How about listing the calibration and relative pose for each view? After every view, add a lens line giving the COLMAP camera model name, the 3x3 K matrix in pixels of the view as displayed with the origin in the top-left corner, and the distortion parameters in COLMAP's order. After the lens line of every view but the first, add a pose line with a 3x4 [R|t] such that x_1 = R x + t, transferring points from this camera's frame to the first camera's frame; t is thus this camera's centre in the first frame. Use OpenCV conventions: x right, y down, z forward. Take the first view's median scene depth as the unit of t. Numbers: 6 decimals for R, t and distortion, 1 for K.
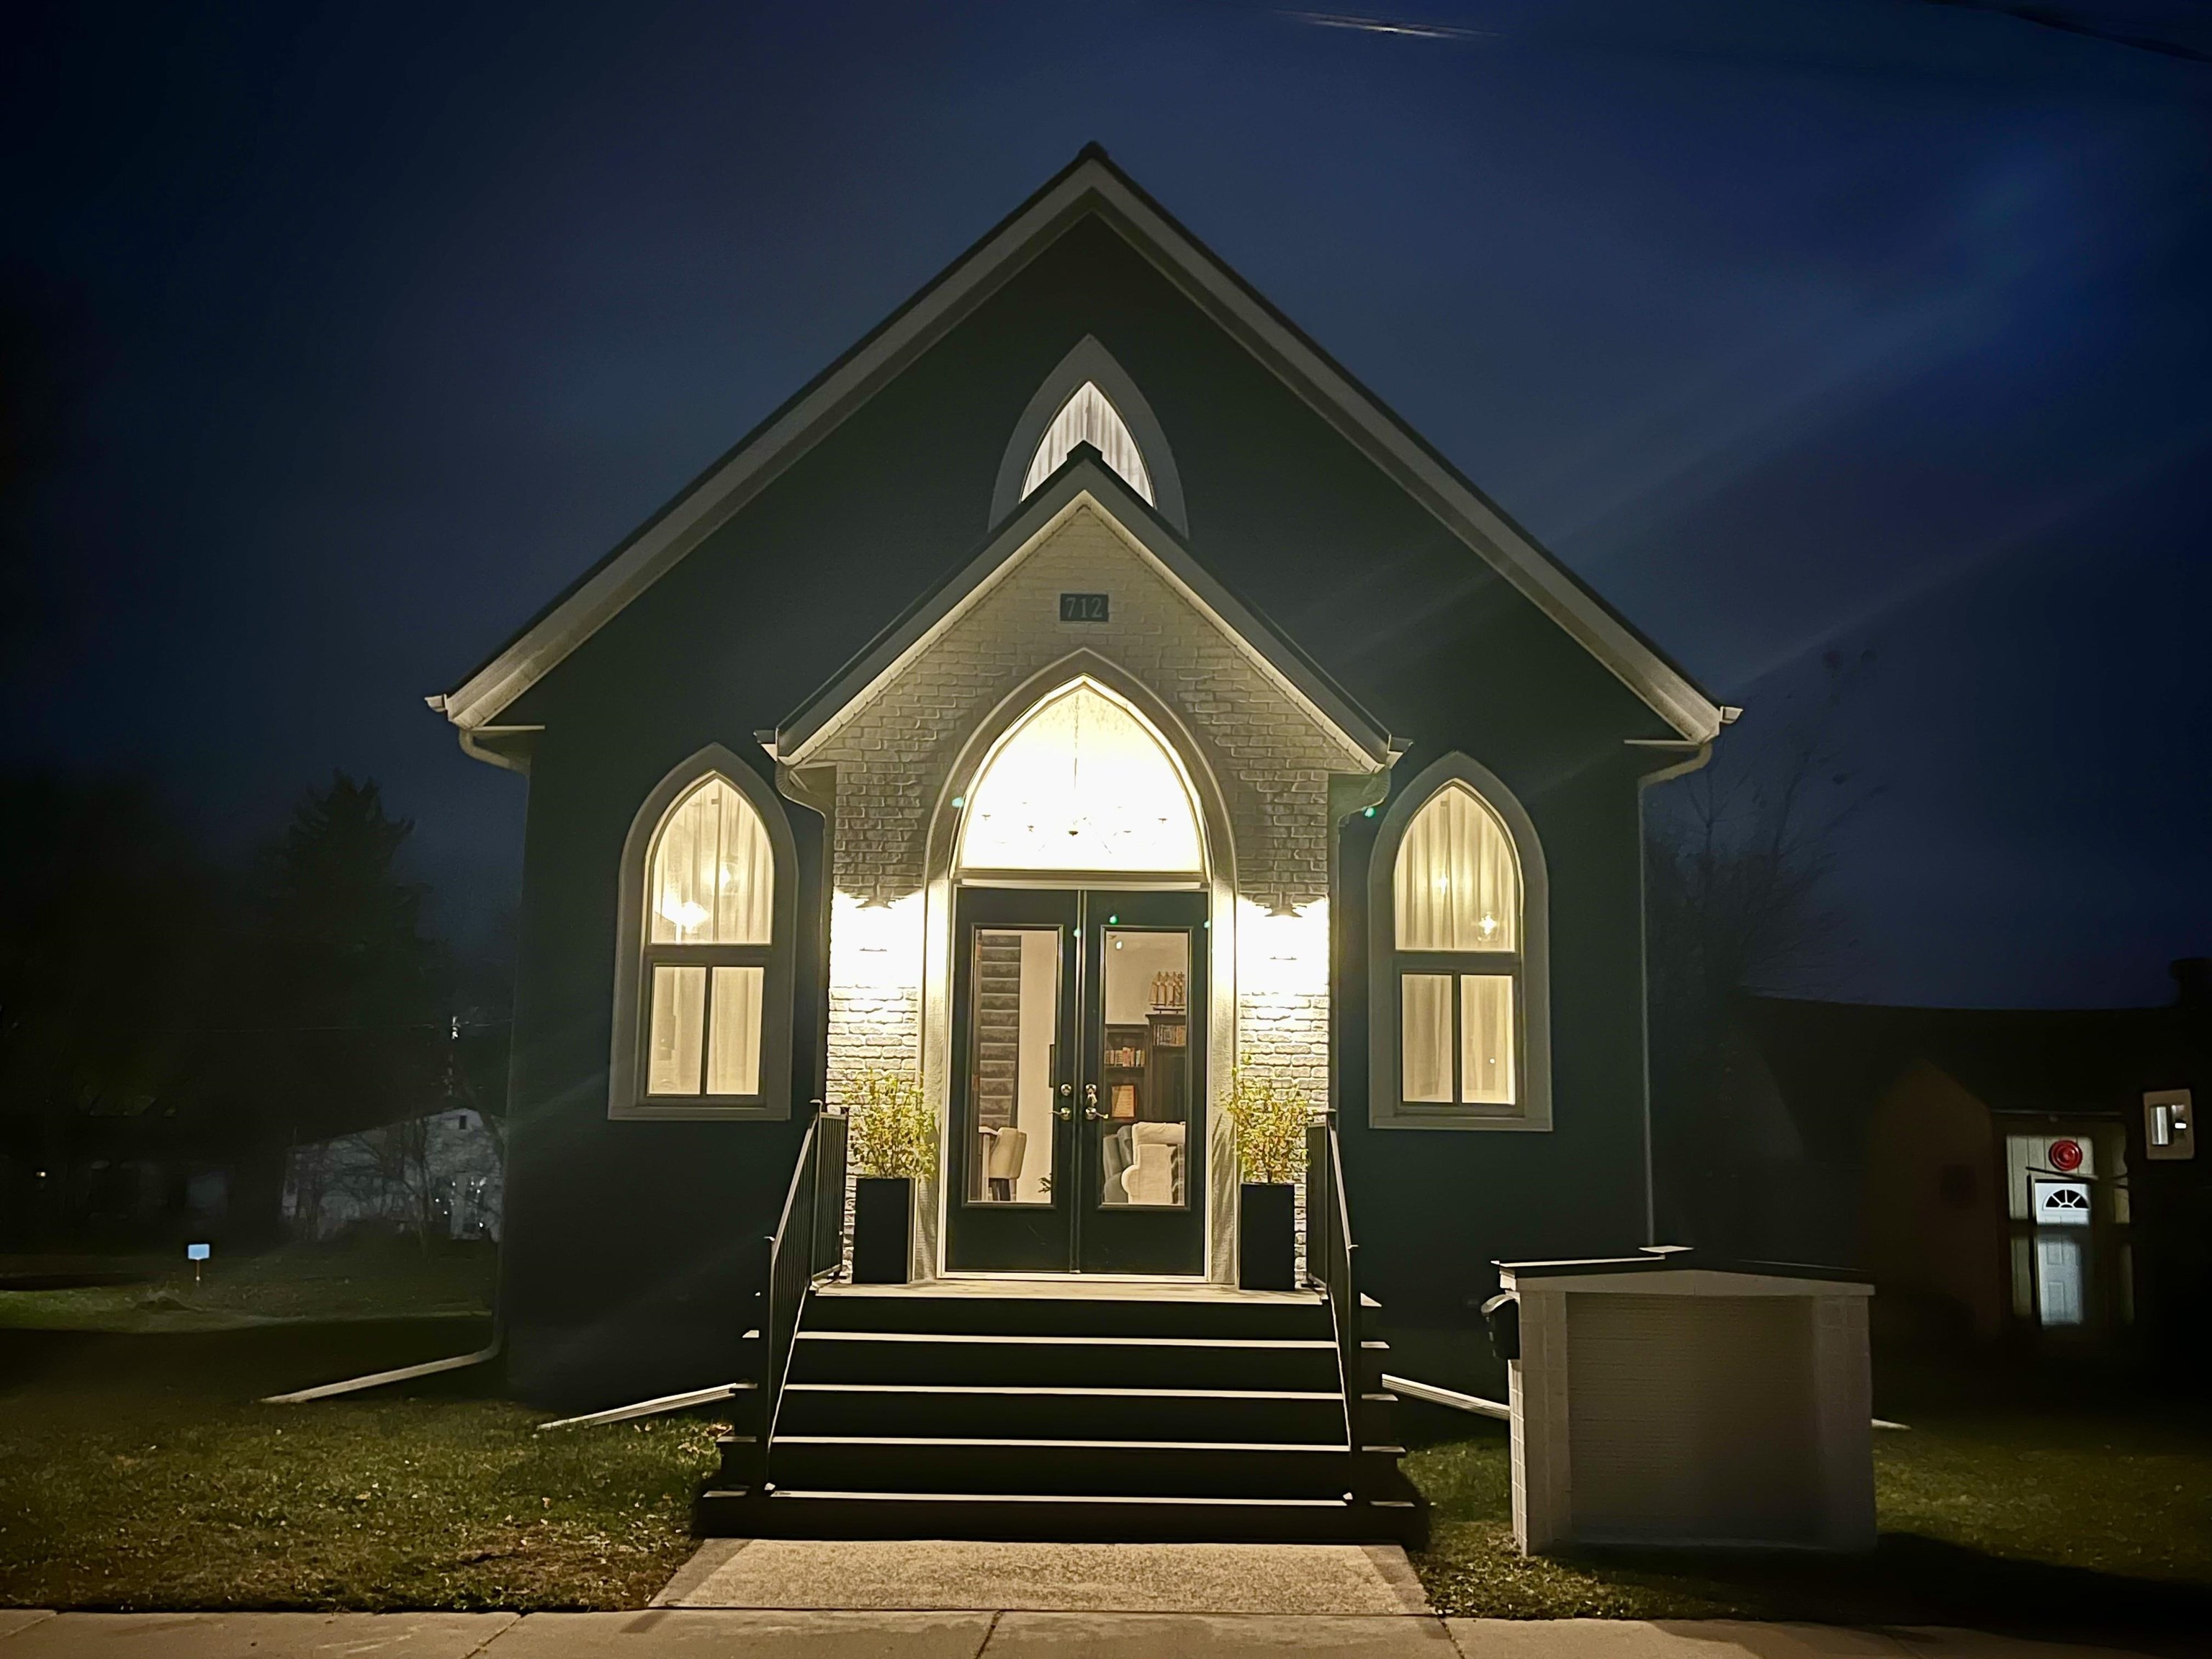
lens RADIAL K [[2234.4, 0, 1110.4], [0, 2234.4, 818.1], [0, 0, 1]] dist [0.011608, 0.000000]
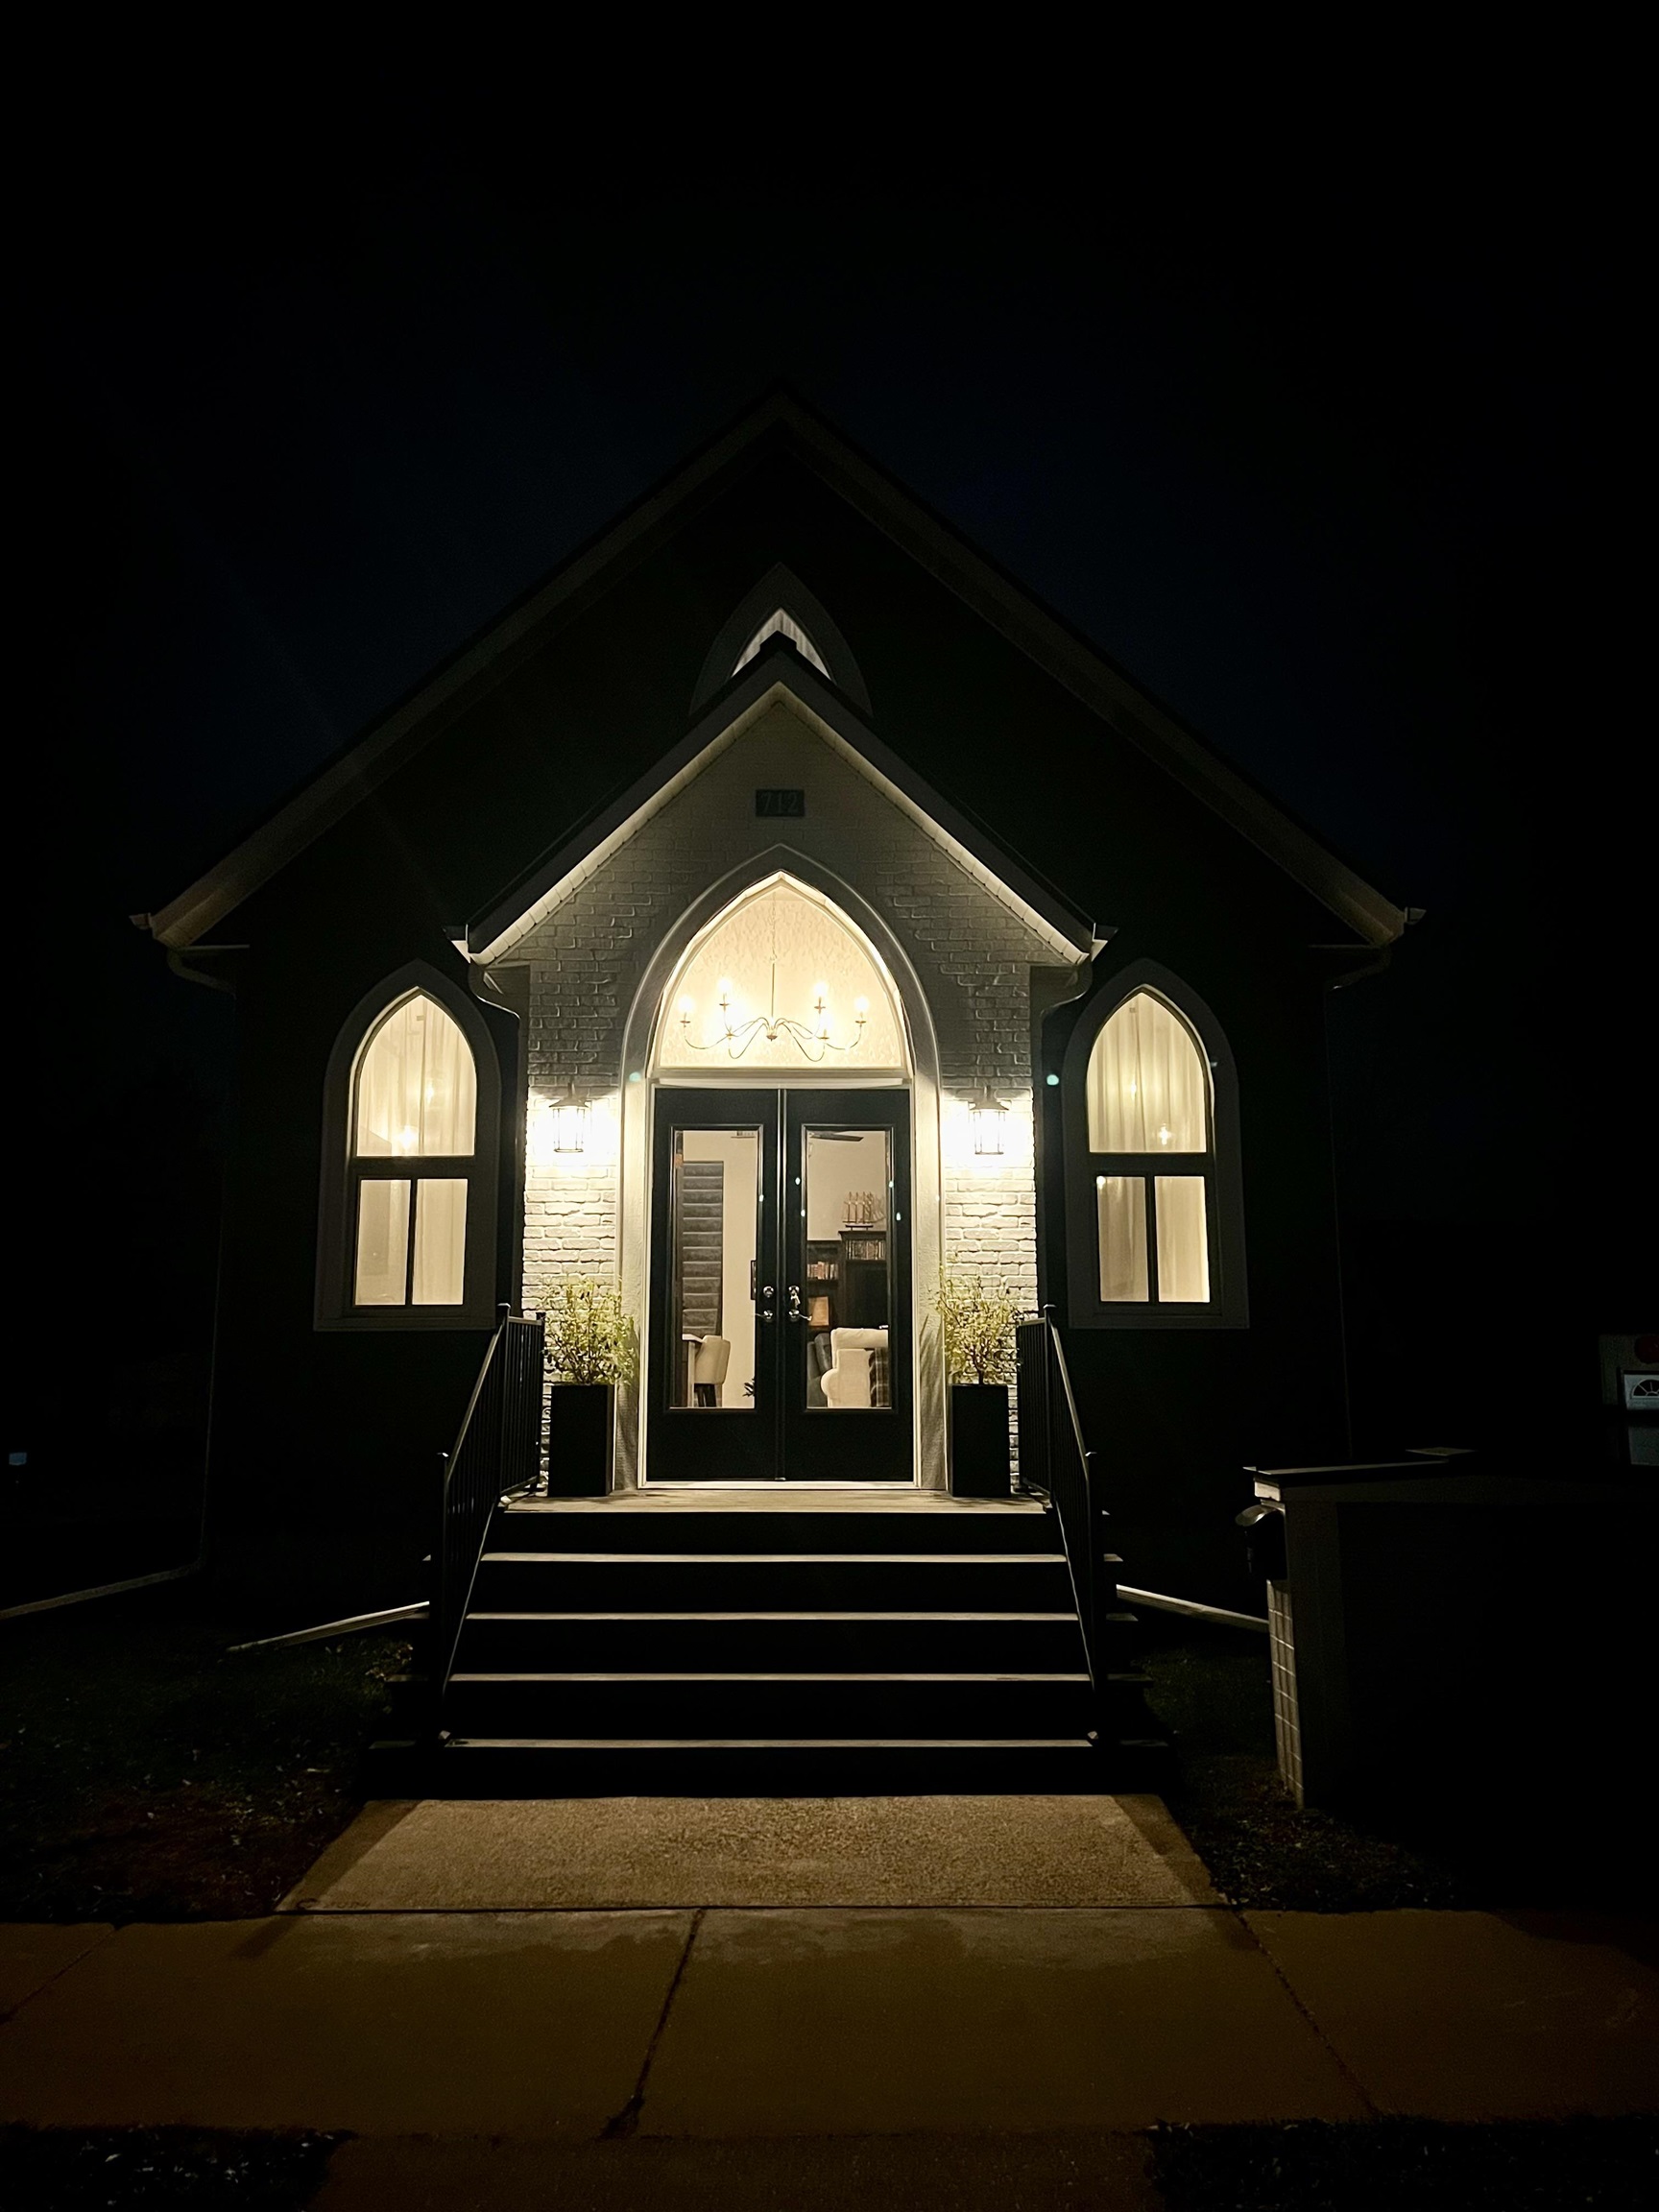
lens RADIAL K [[1738.0, 0, 802.4], [0, 1738.0, 1063.7], [0, 0, 1]] dist [0.008117, 0.005420]
pose [[0.999883, -0.014647, 0.004495, -0.006946], [0.014742, 0.999654, -0.021788, 0.038654], [-0.004174, 0.021851, 0.999753, 0.237517]]
